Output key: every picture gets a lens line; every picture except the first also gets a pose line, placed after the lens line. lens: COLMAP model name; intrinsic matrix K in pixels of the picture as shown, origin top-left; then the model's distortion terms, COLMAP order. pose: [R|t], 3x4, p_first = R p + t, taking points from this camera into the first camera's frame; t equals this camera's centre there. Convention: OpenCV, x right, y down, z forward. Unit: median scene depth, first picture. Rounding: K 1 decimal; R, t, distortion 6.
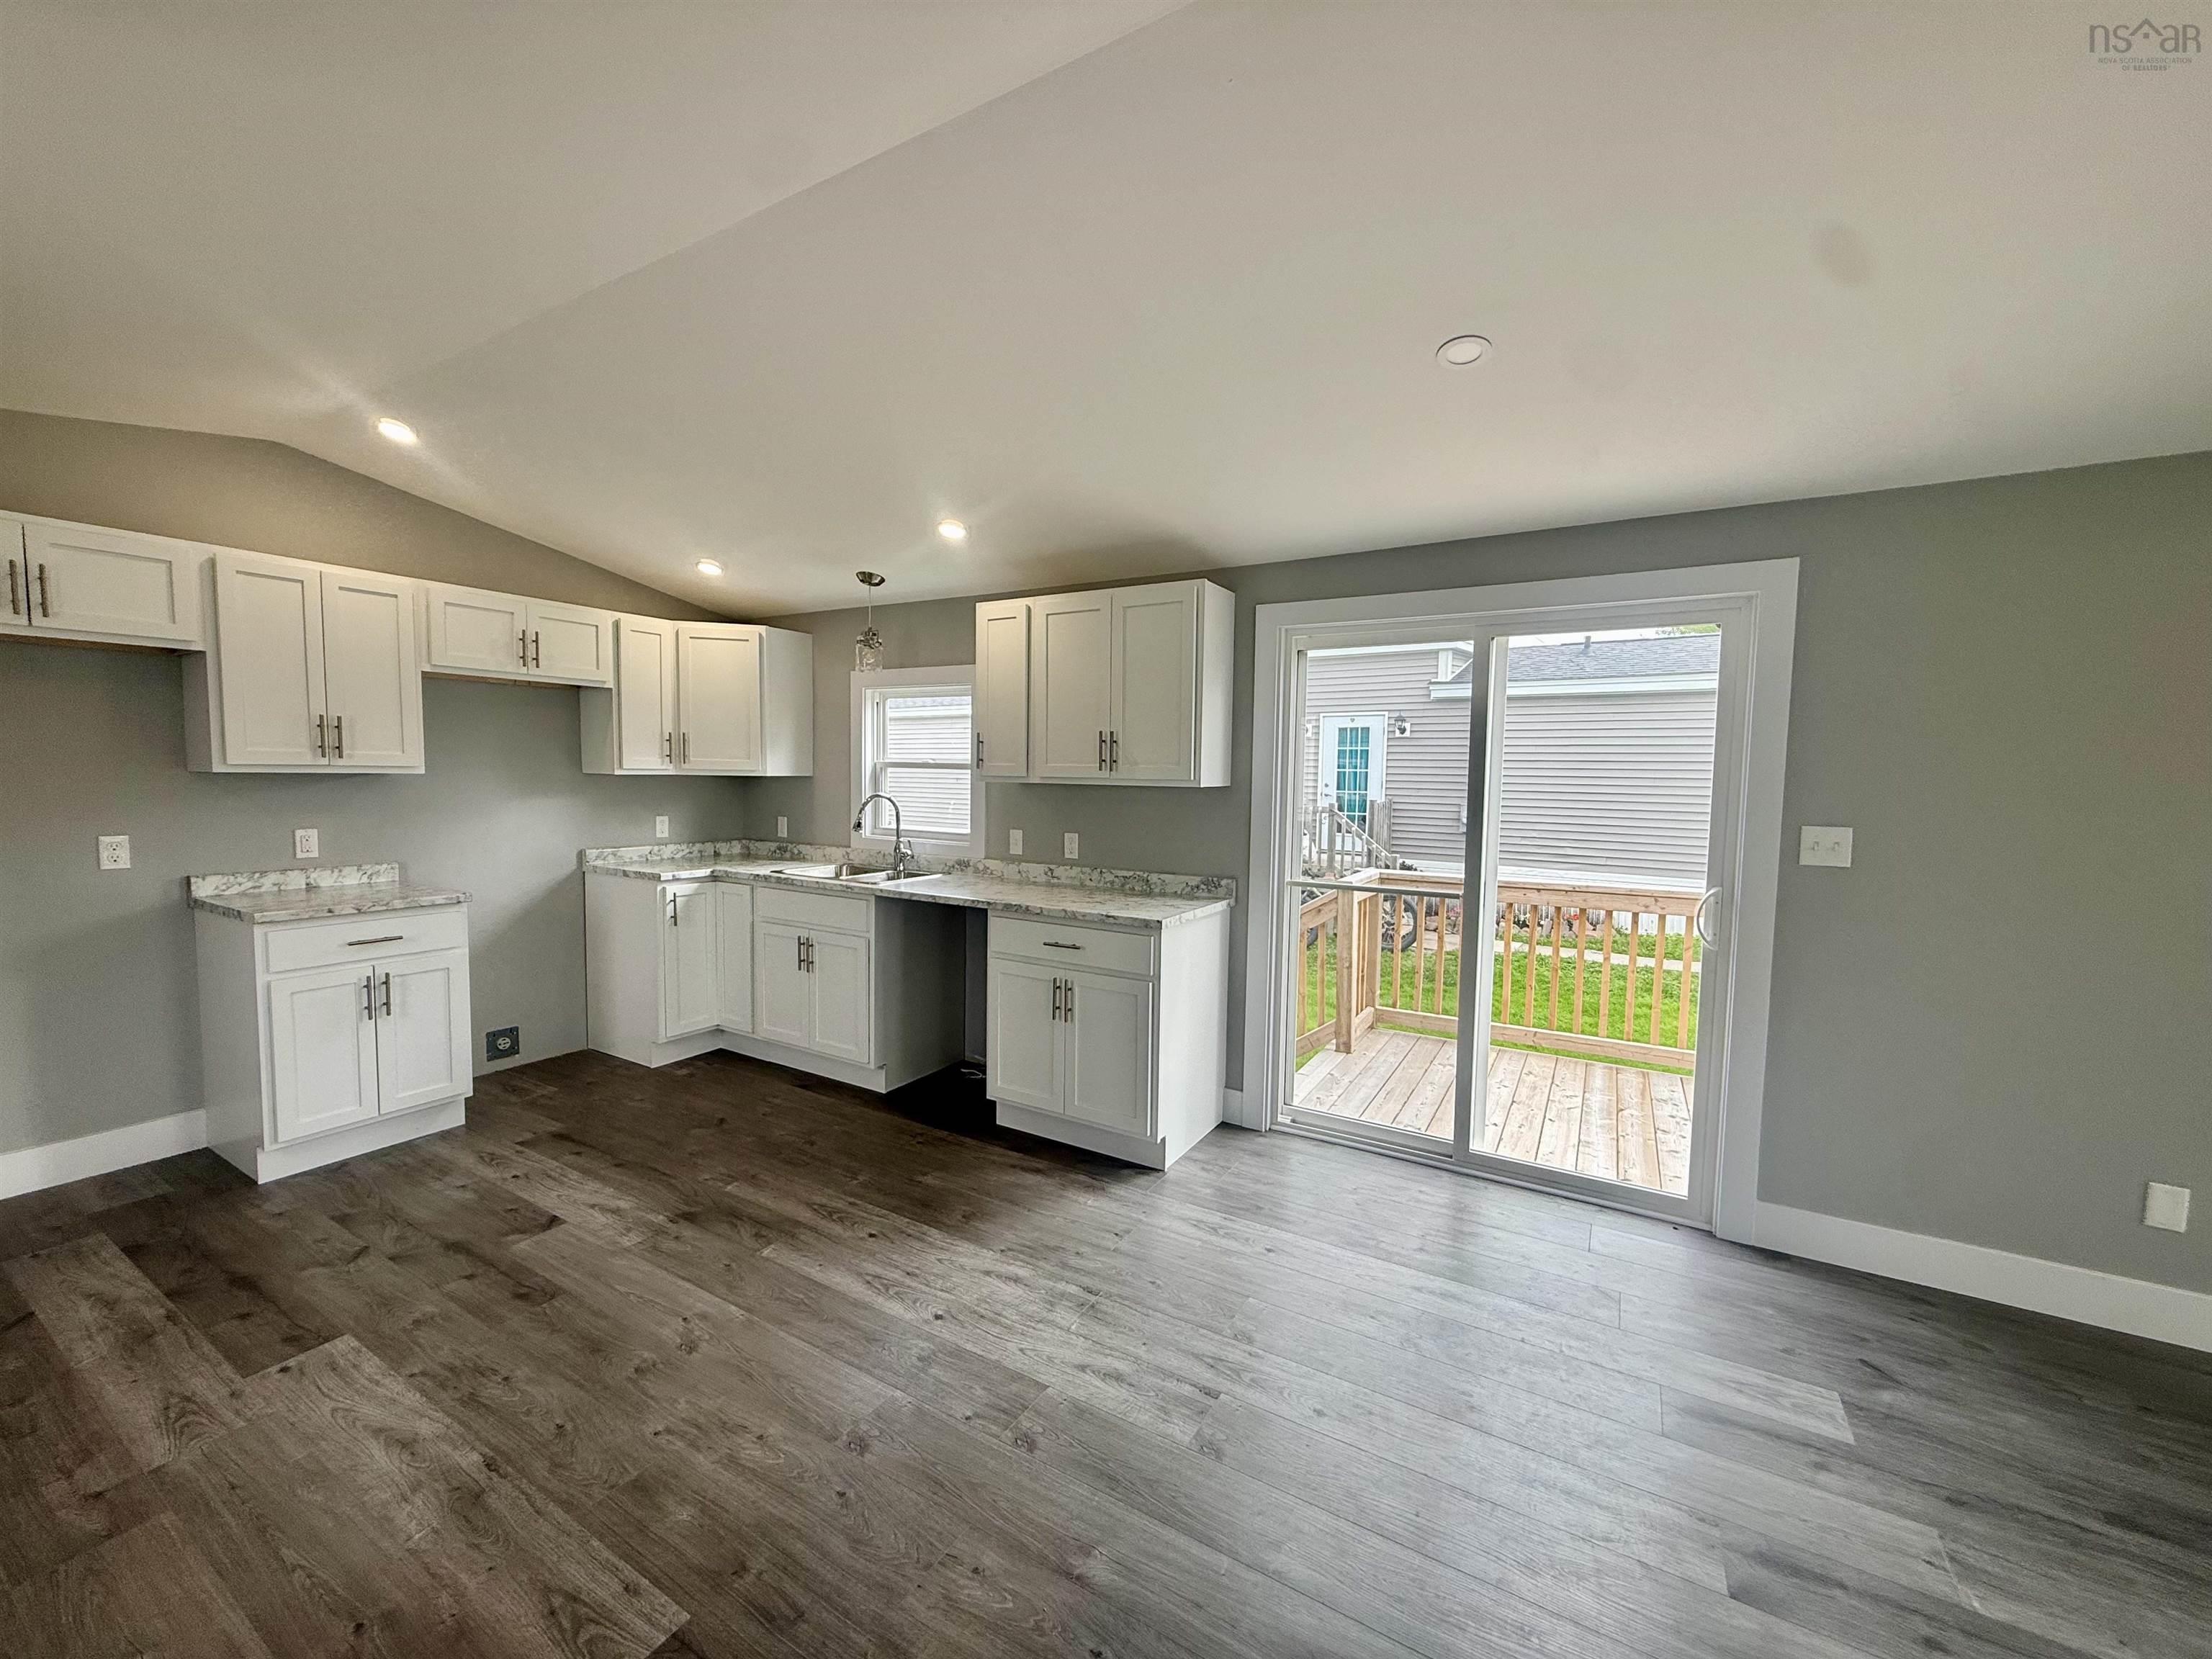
lens RADIAL K [[878.4, 0, 1101.8], [0, 878.4, 831.7], [0, 0, 1]] dist [-0.001946, 0.000316]
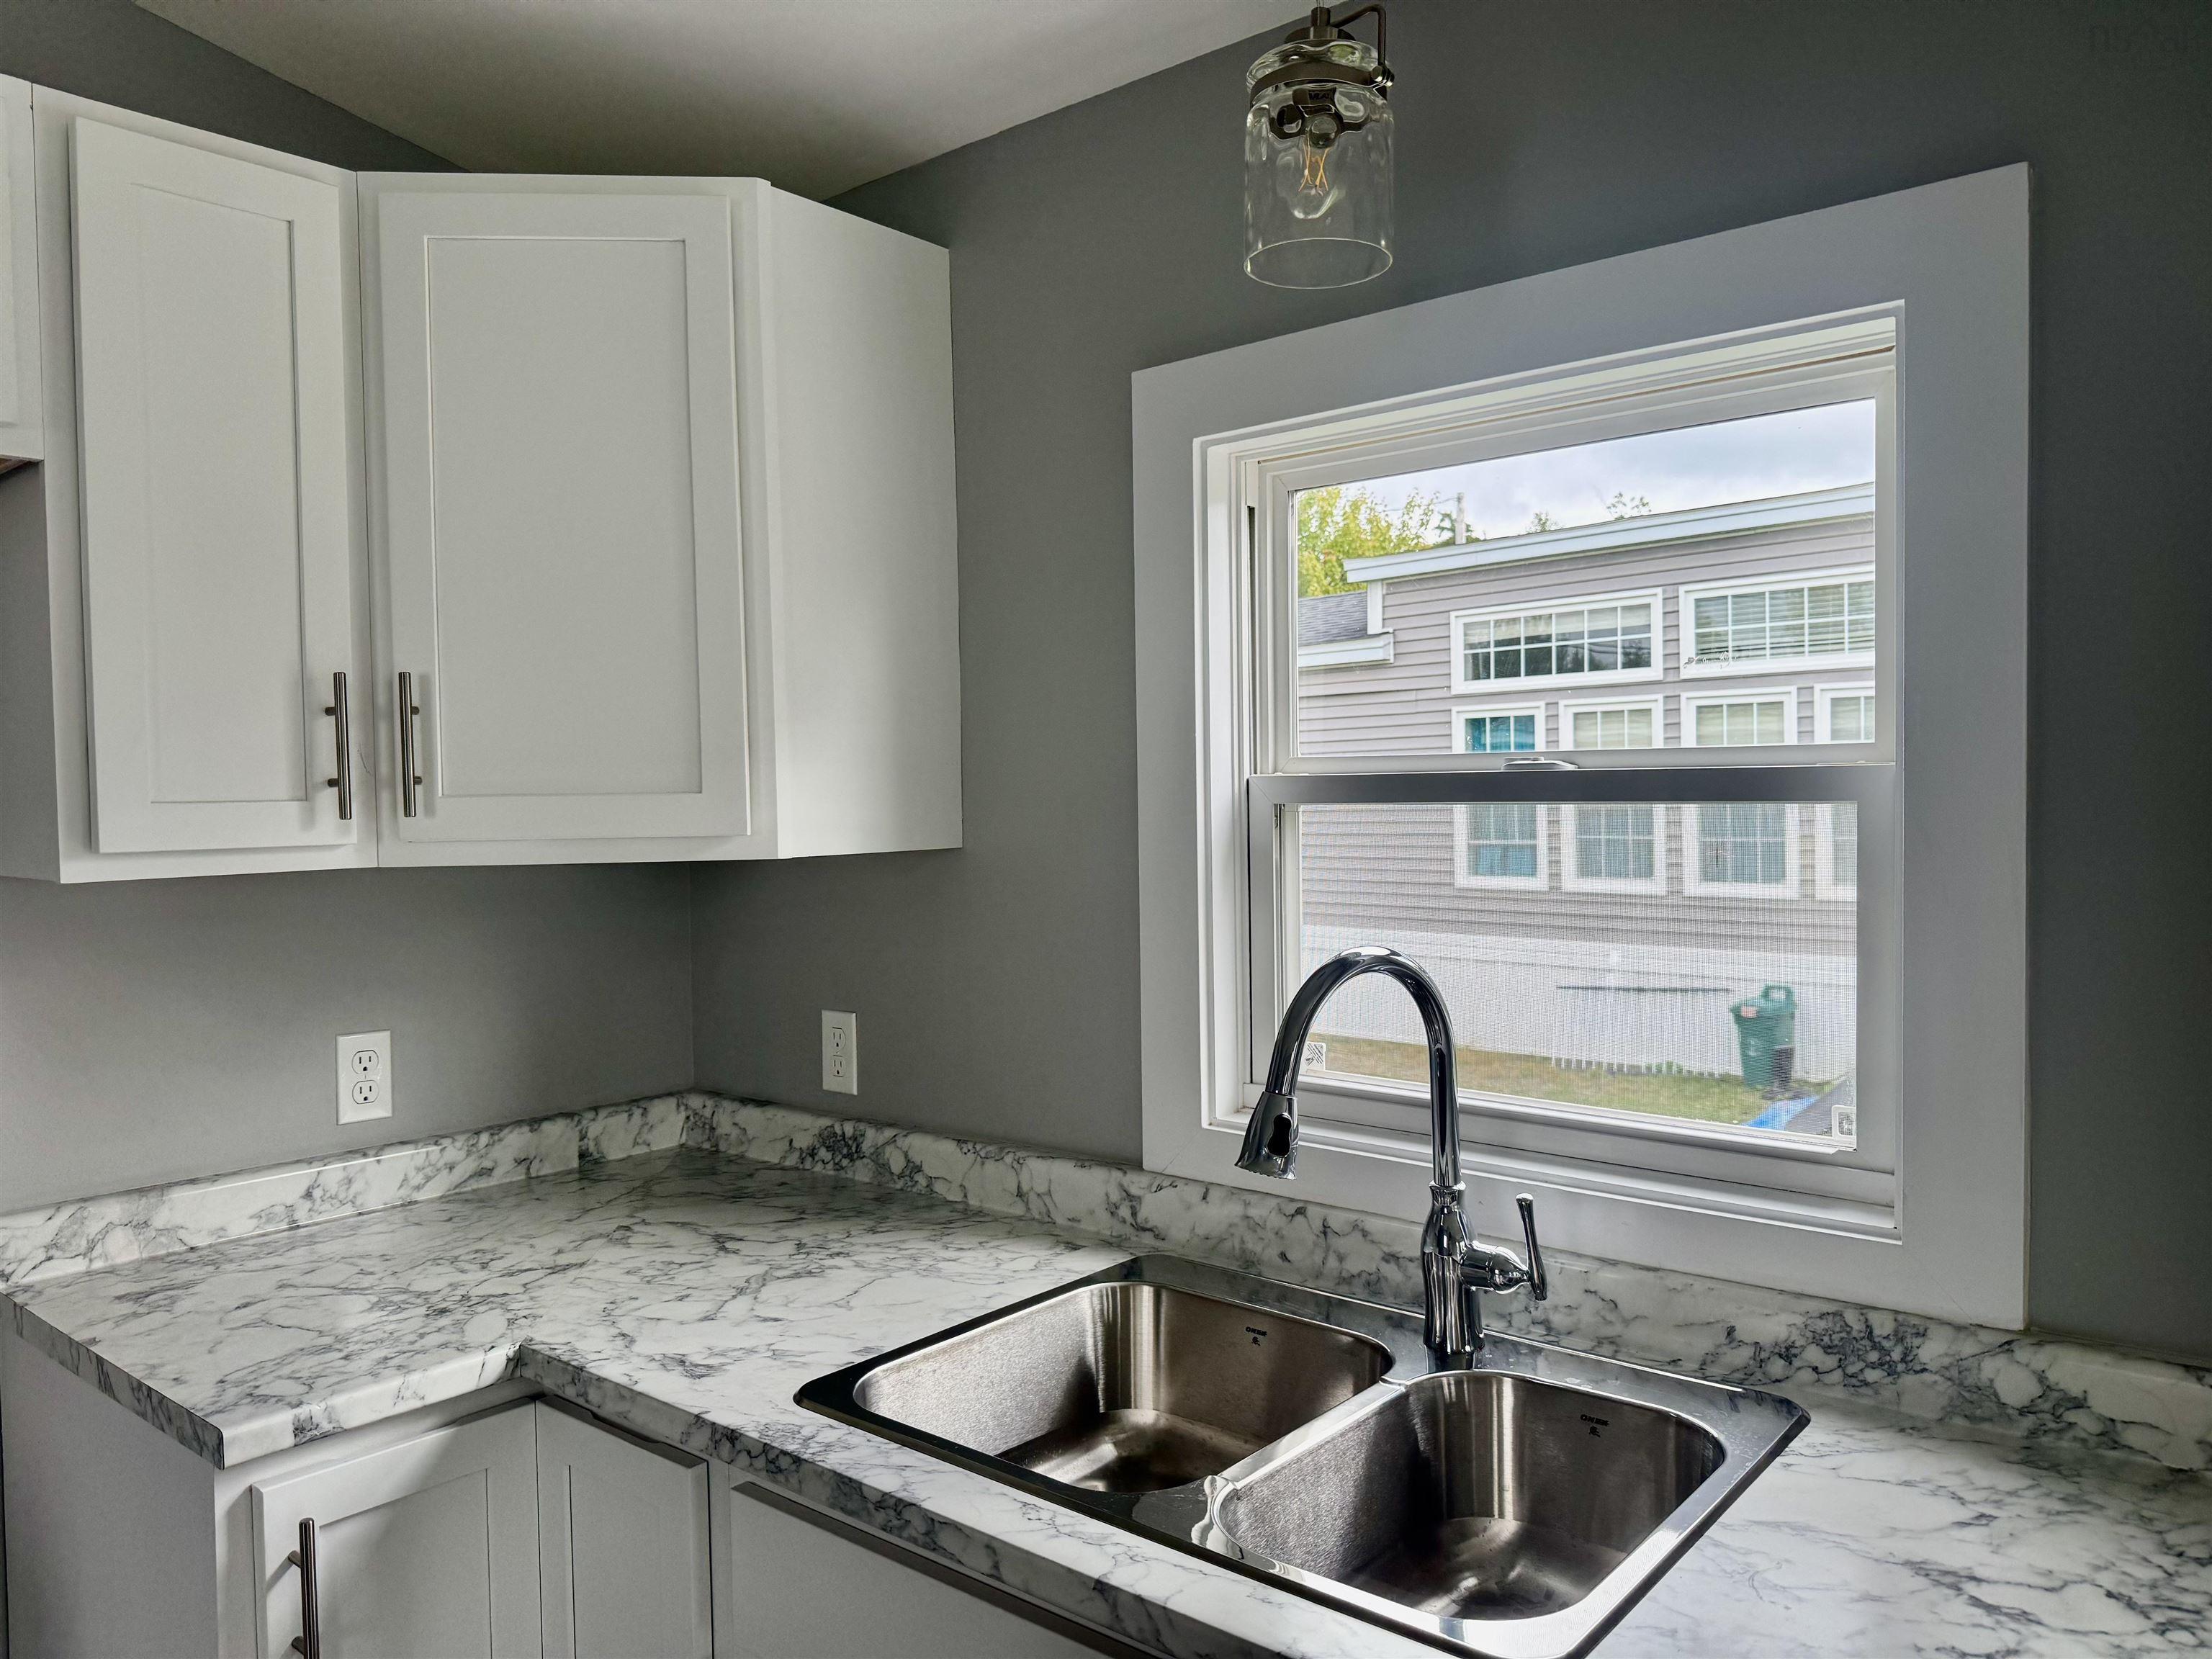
lens RADIAL K [[1560.7, 0, 1114.9], [0, 1560.7, 816.8], [0, 0, 1]] dist [0.029312, -0.042733]
pose [[0.987655, -0.031650, -0.153415, -0.298895], [0.023793, 0.998322, -0.052783, -0.064543], [0.154828, 0.048481, 0.986751, 0.790140]]
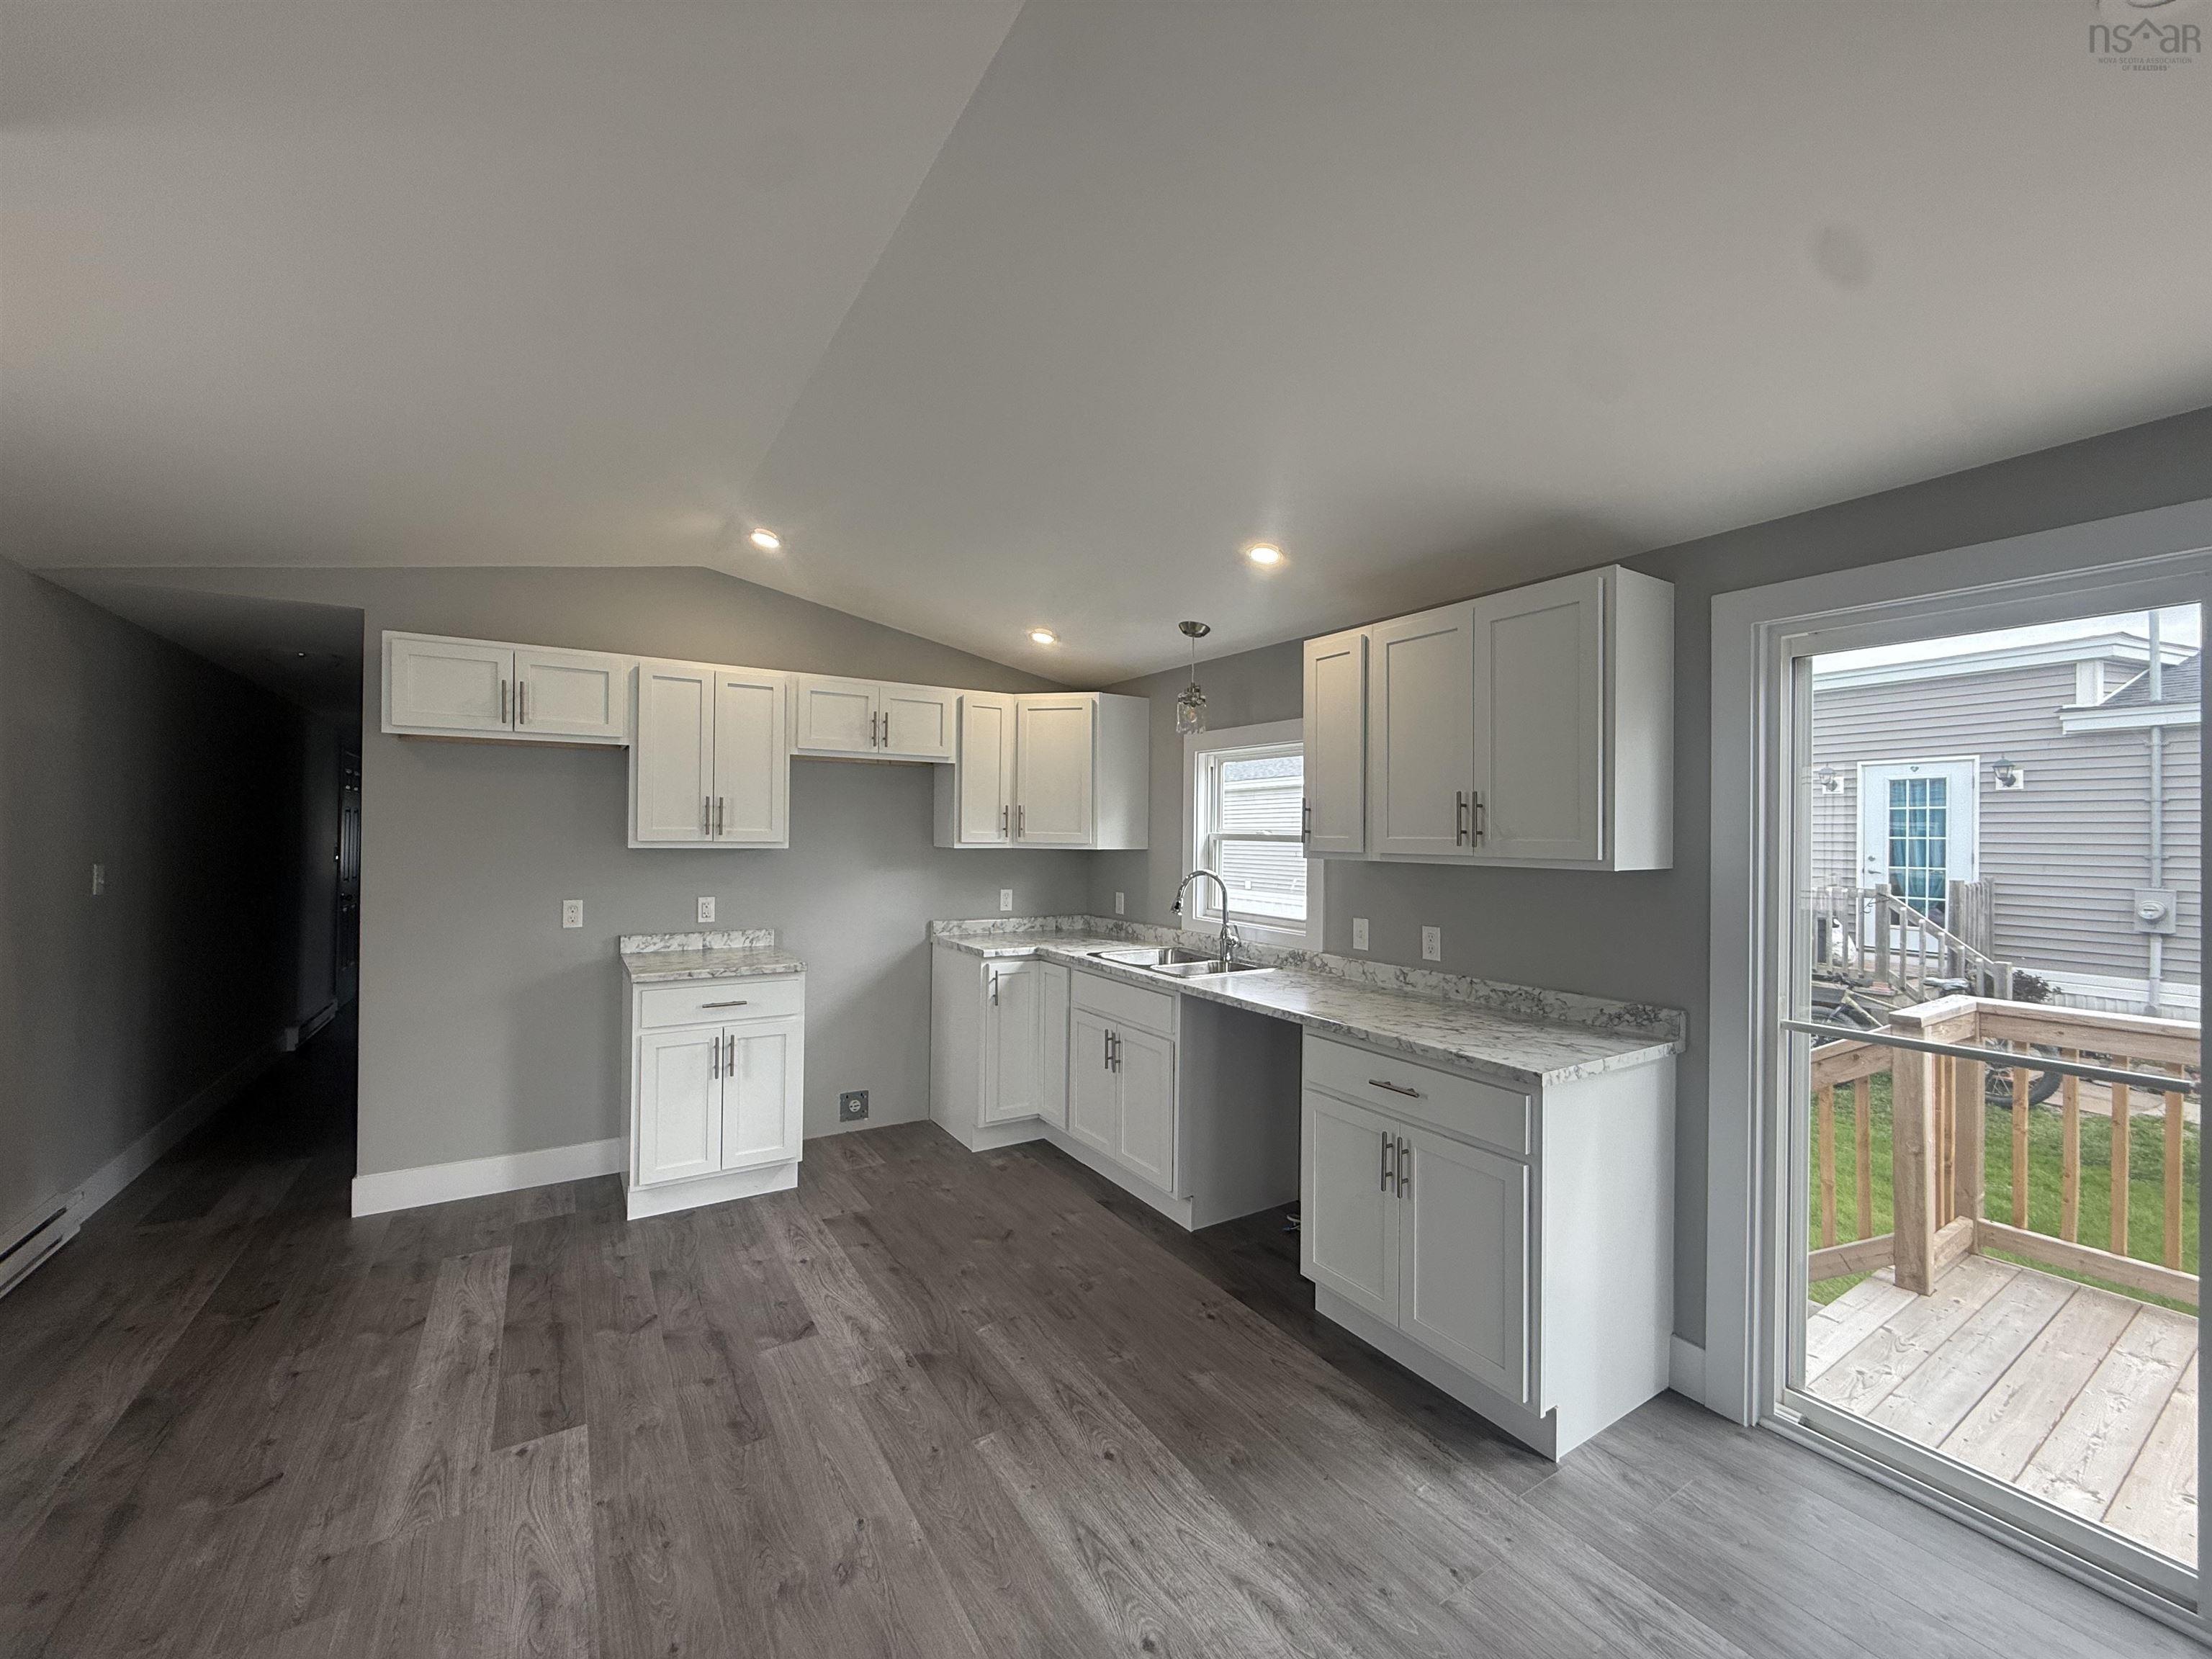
lens RADIAL K [[878.4, 0, 1098.7], [0, 878.4, 830.3], [0, 0, 1]] dist [-0.001946, 0.000316]
pose [[0.889770, -0.007673, -0.456345, 0.062607], [-0.028192, 0.997025, -0.071731, -0.021041], [0.455538, 0.076690, 0.886907, 0.207777]]
